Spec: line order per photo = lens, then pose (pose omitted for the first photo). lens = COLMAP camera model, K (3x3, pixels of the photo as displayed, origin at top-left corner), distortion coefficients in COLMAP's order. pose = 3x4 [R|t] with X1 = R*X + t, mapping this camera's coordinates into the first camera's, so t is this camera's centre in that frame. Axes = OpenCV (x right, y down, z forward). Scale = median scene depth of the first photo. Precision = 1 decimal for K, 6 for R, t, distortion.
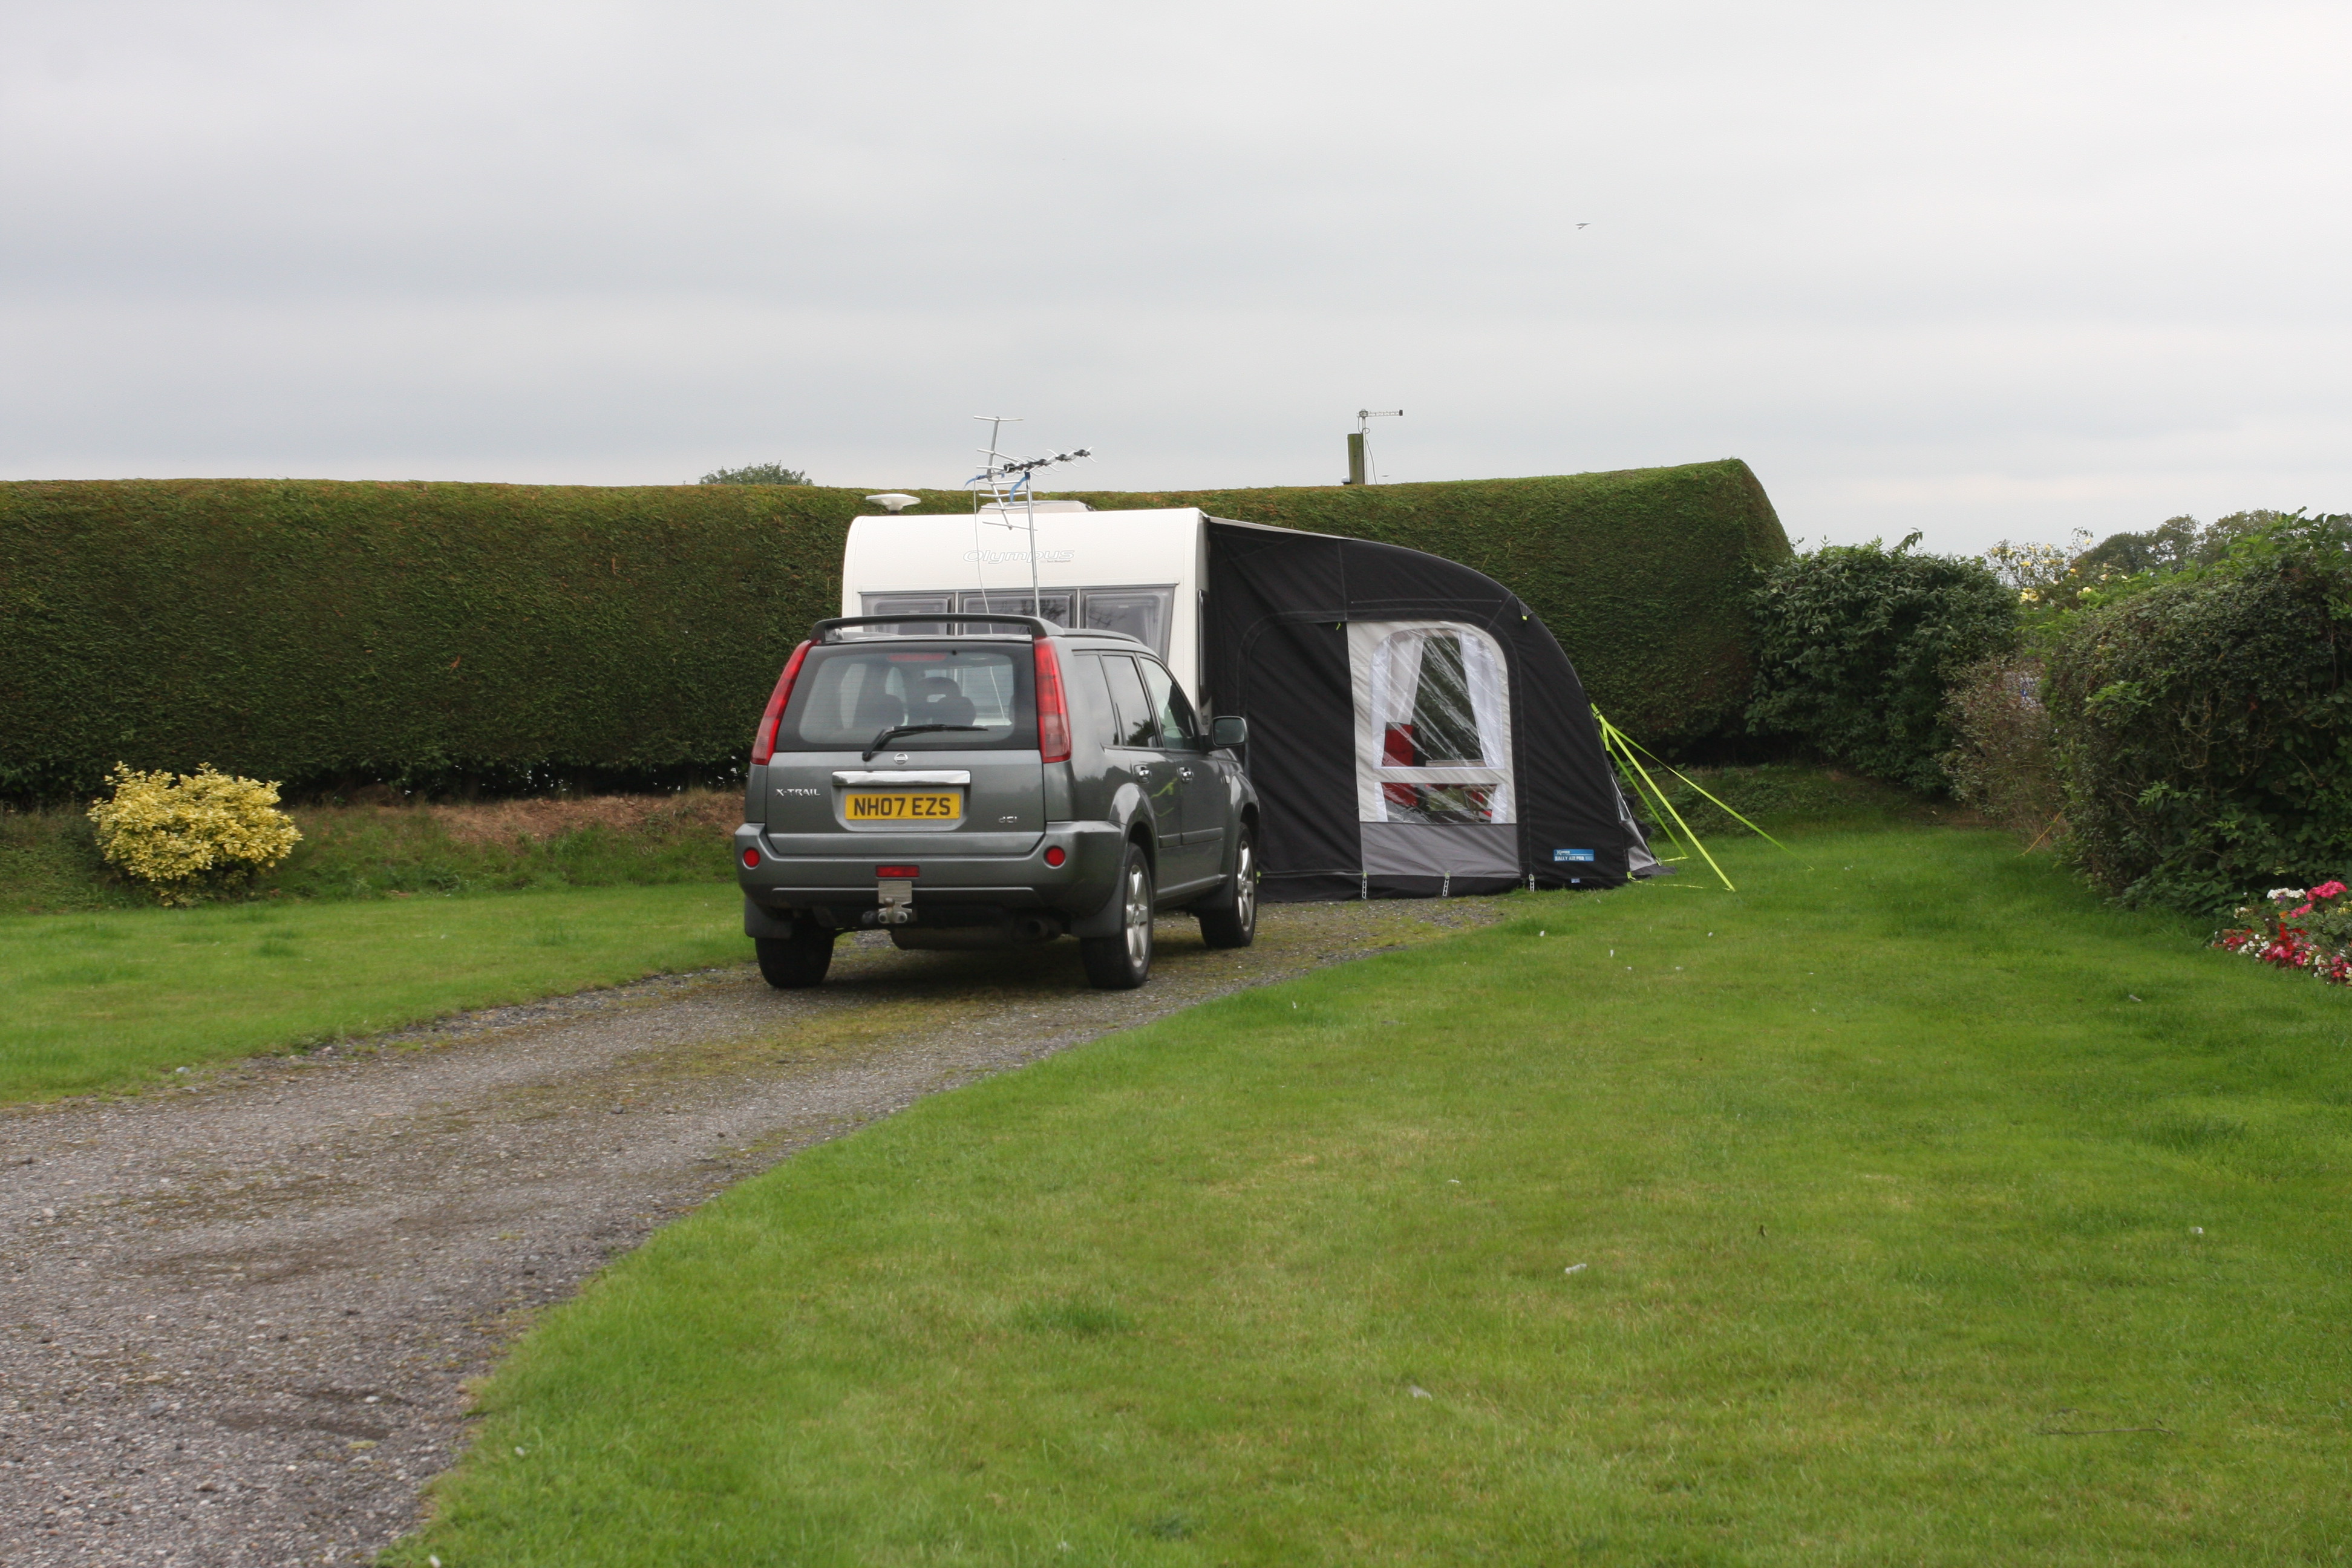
lens RADIAL K [[4355.8, 0, 1176.0], [0, 4355.8, 784.0], [0, 0, 1]] dist [0.033488, 0.206037]
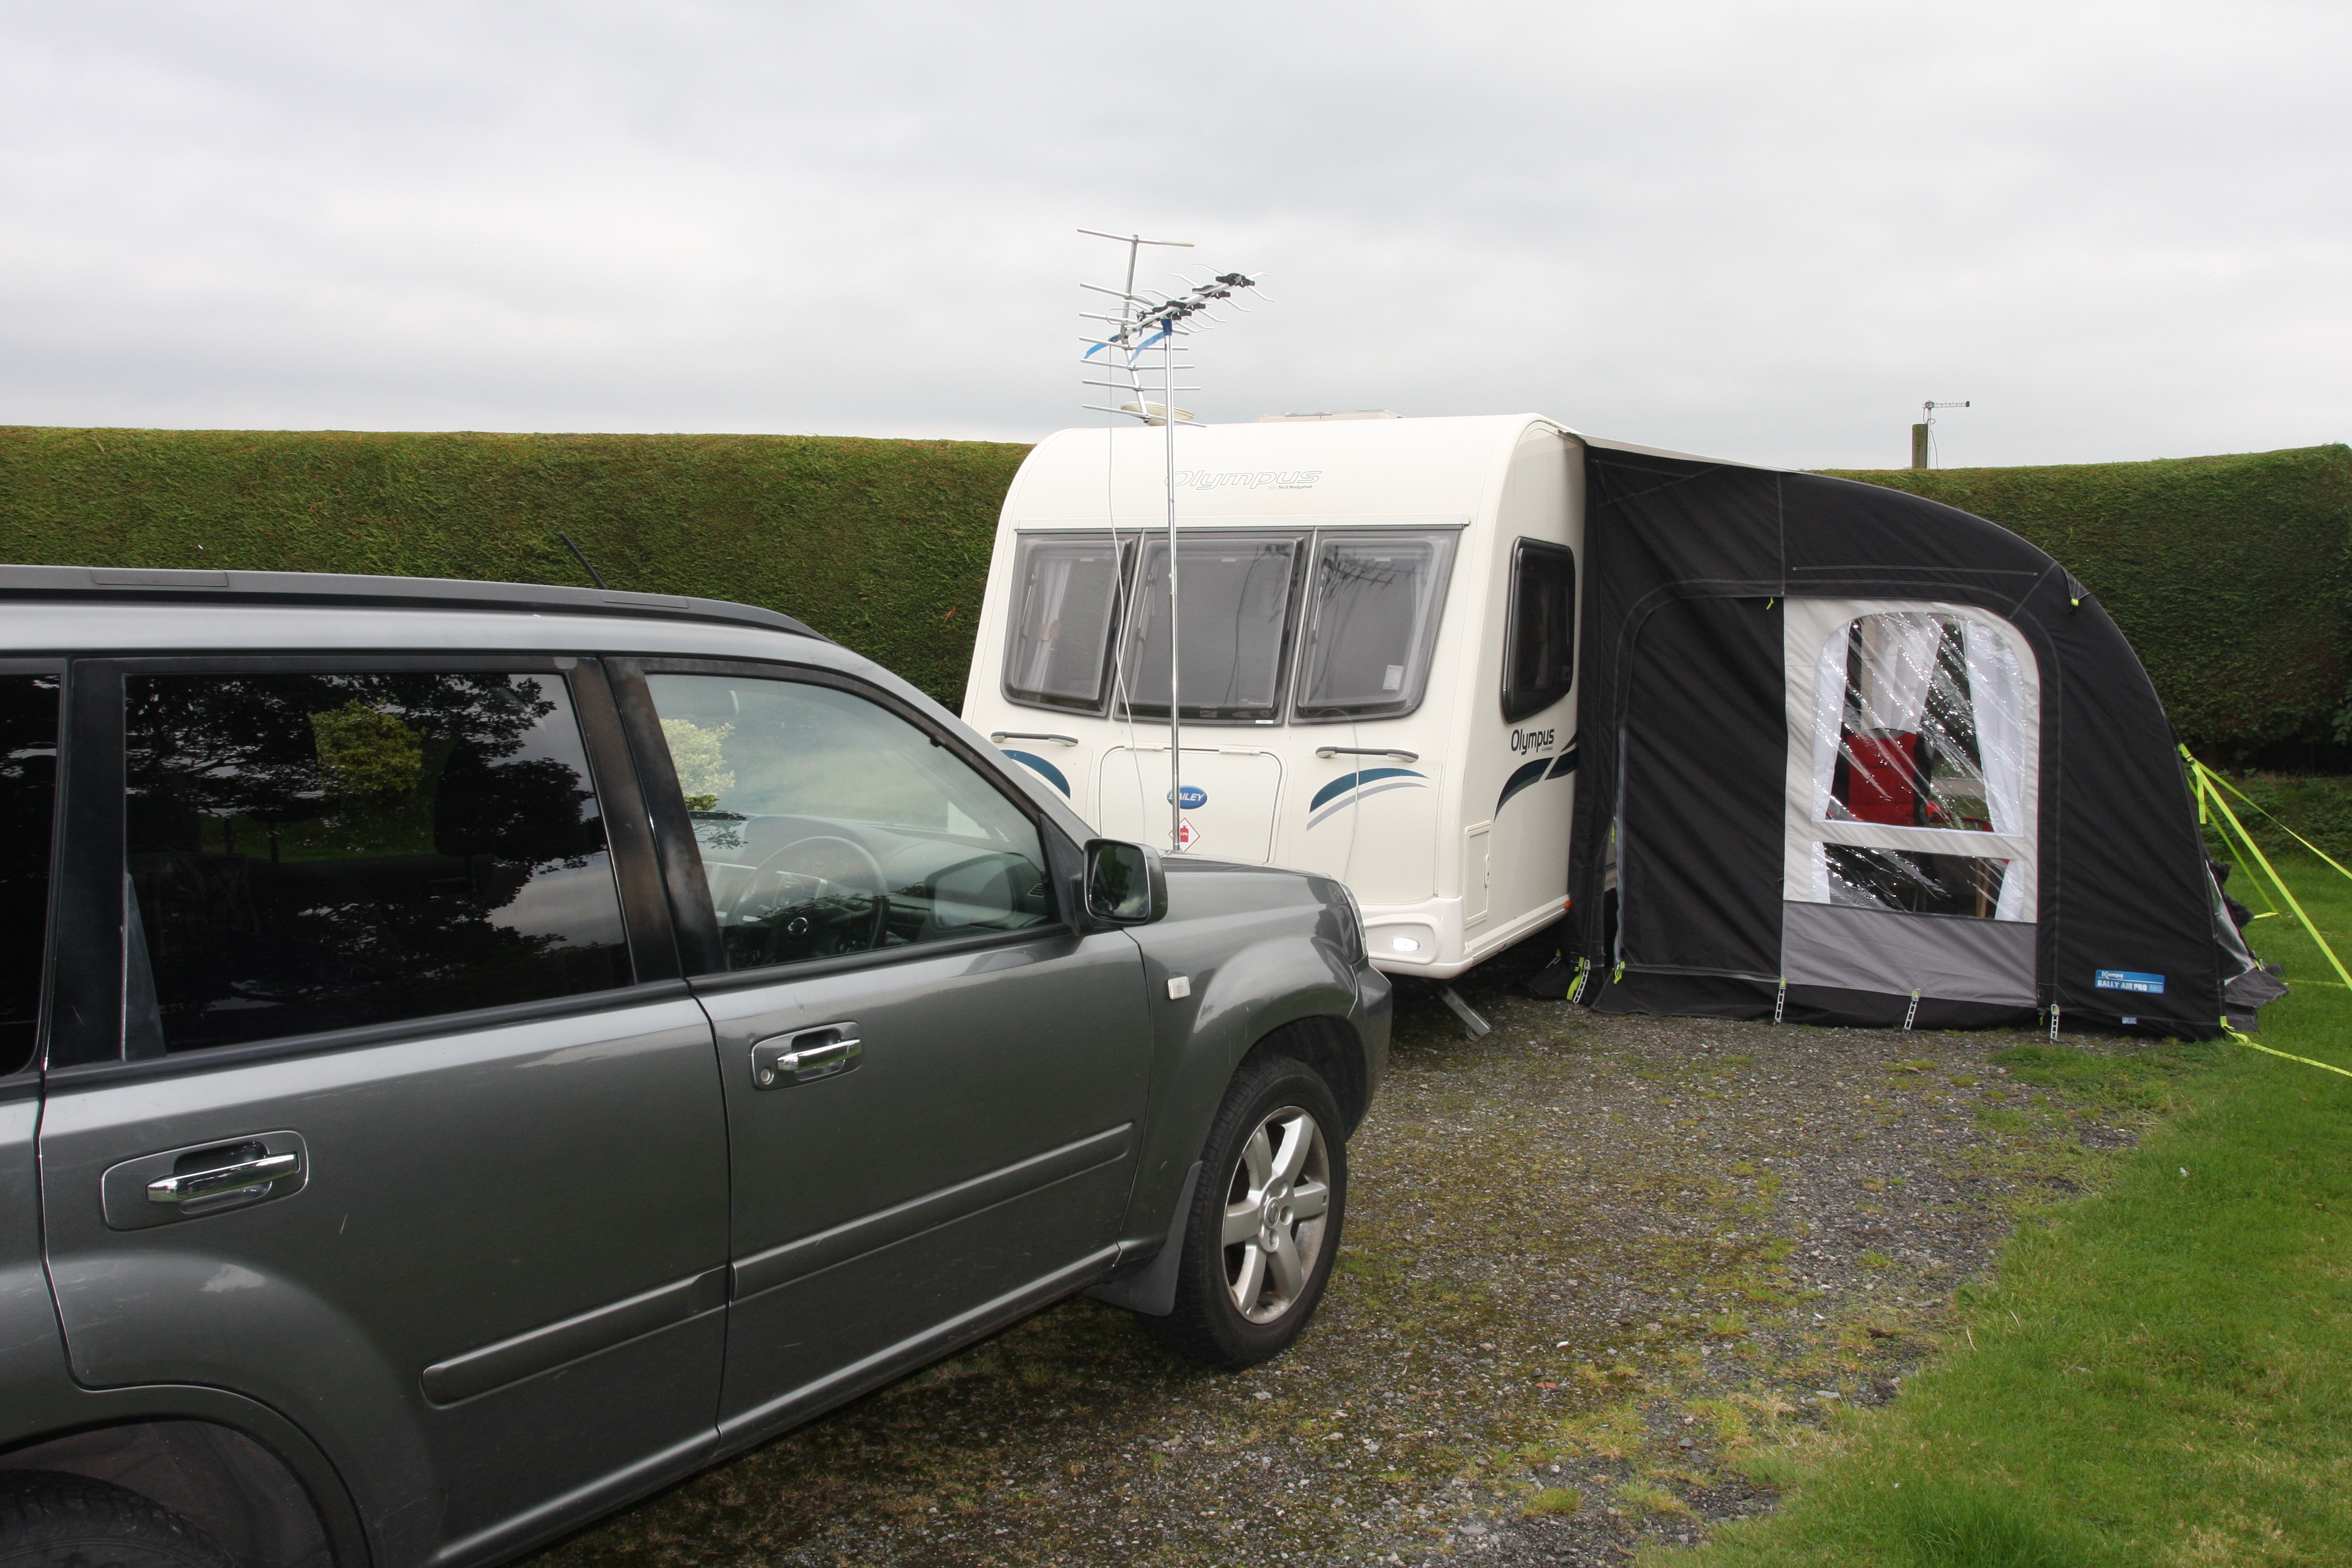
lens RADIAL K [[1840.1, 0, 1176.0], [0, 1840.1, 784.0], [0, 0, 1]] dist [-0.088446, 0.066697]
pose [[0.925604, 0.069026, -0.372147, 0.053130], [-0.044150, 0.996208, 0.074968, -0.023323], [0.375910, -0.052961, 0.925141, 0.641800]]
